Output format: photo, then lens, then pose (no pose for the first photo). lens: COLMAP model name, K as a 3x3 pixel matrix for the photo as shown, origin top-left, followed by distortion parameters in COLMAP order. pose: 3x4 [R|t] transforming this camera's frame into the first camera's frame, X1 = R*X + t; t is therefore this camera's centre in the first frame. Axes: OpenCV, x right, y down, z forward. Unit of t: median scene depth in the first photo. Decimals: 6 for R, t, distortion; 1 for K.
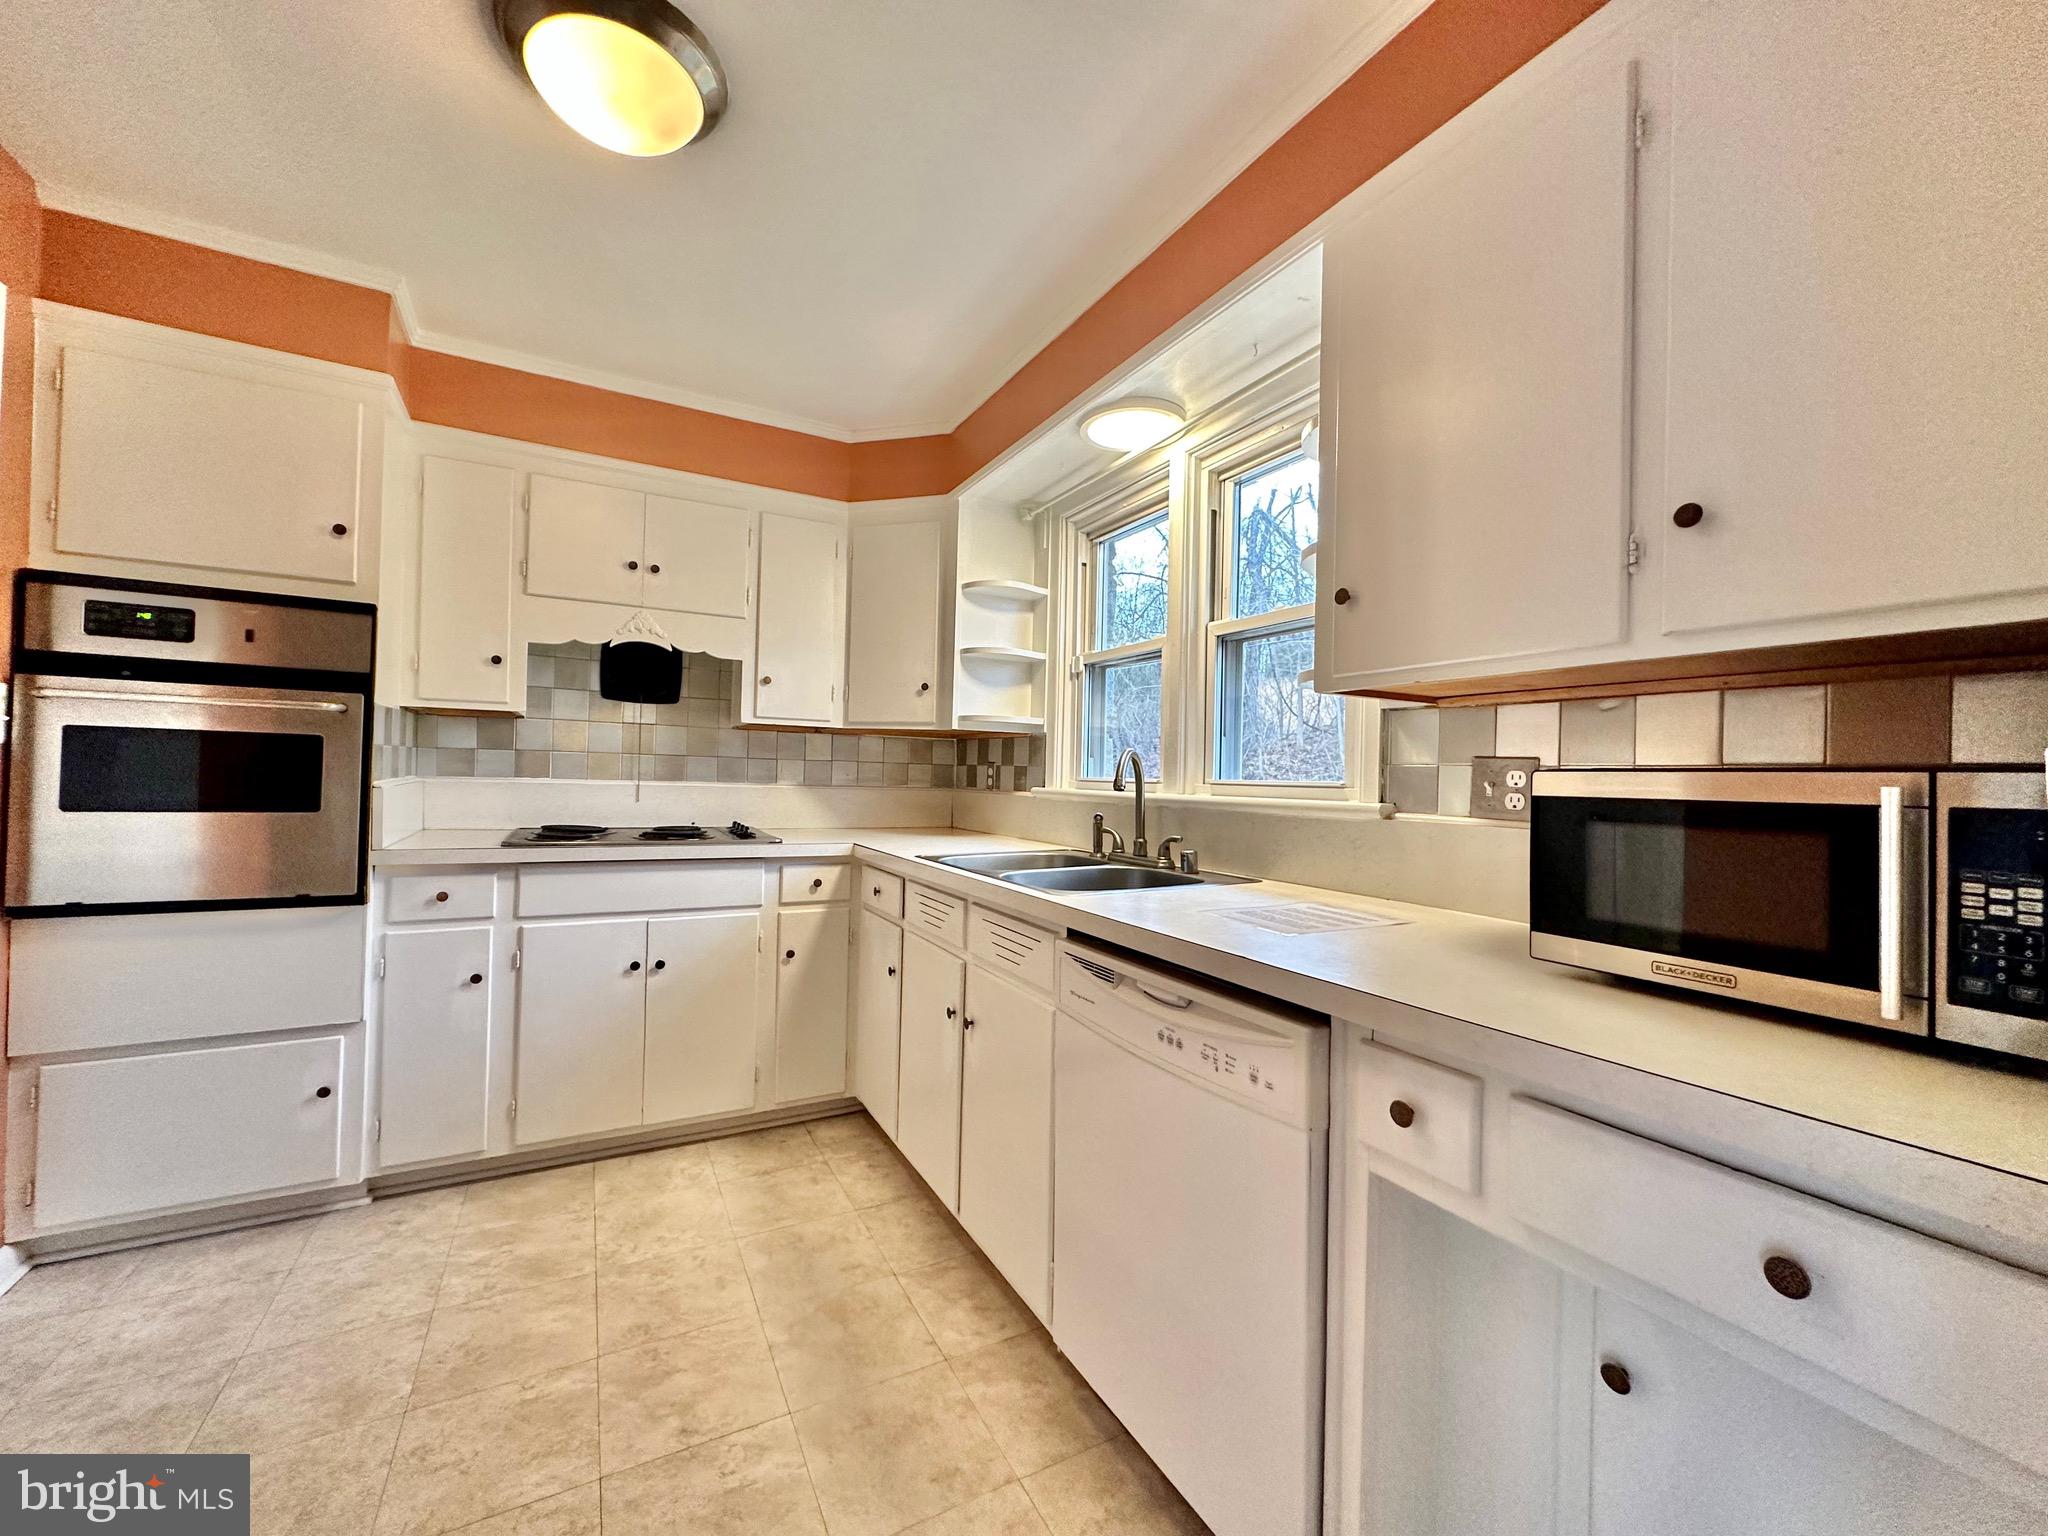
lens RADIAL K [[831.6, 0, 1026.6], [0, 831.6, 766.7], [0, 0, 1]] dist [-0.007348, 0.001297]
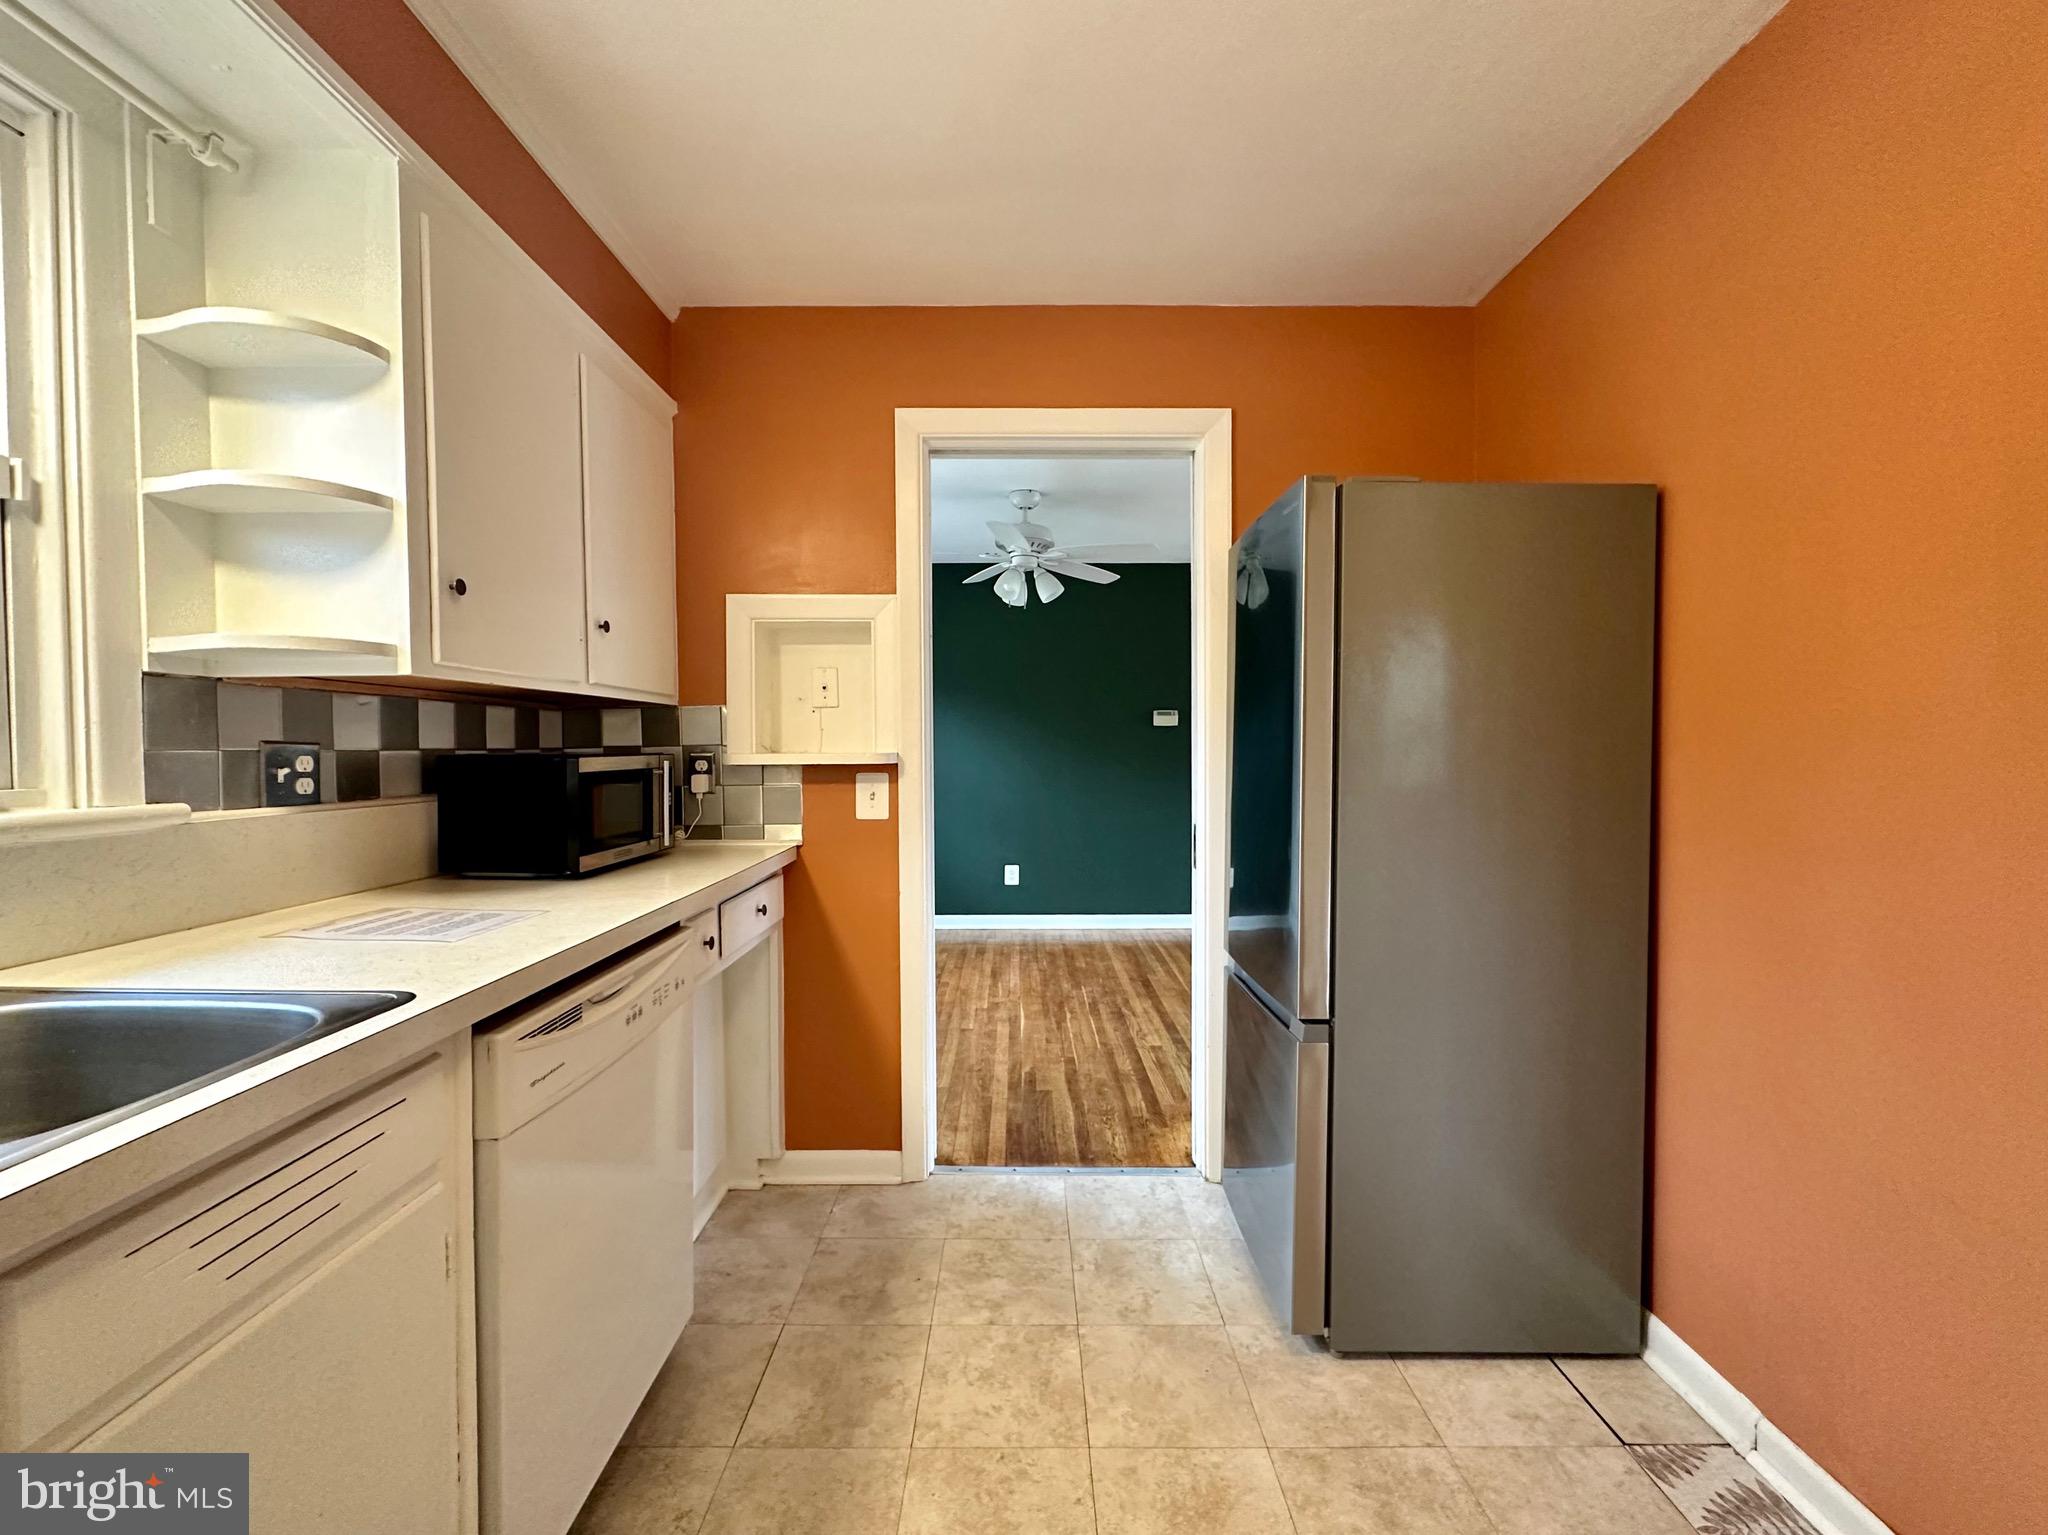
lens RADIAL K [[831.6, 0, 1021.9], [0, 831.6, 769.7], [0, 0, 1]] dist [-0.007348, 0.001297]
pose [[-0.885922, -0.034363, 0.462559, -0.658518], [-0.025235, 0.999346, 0.025909, -0.026570], [-0.463147, 0.011281, -0.886210, 1.487653]]
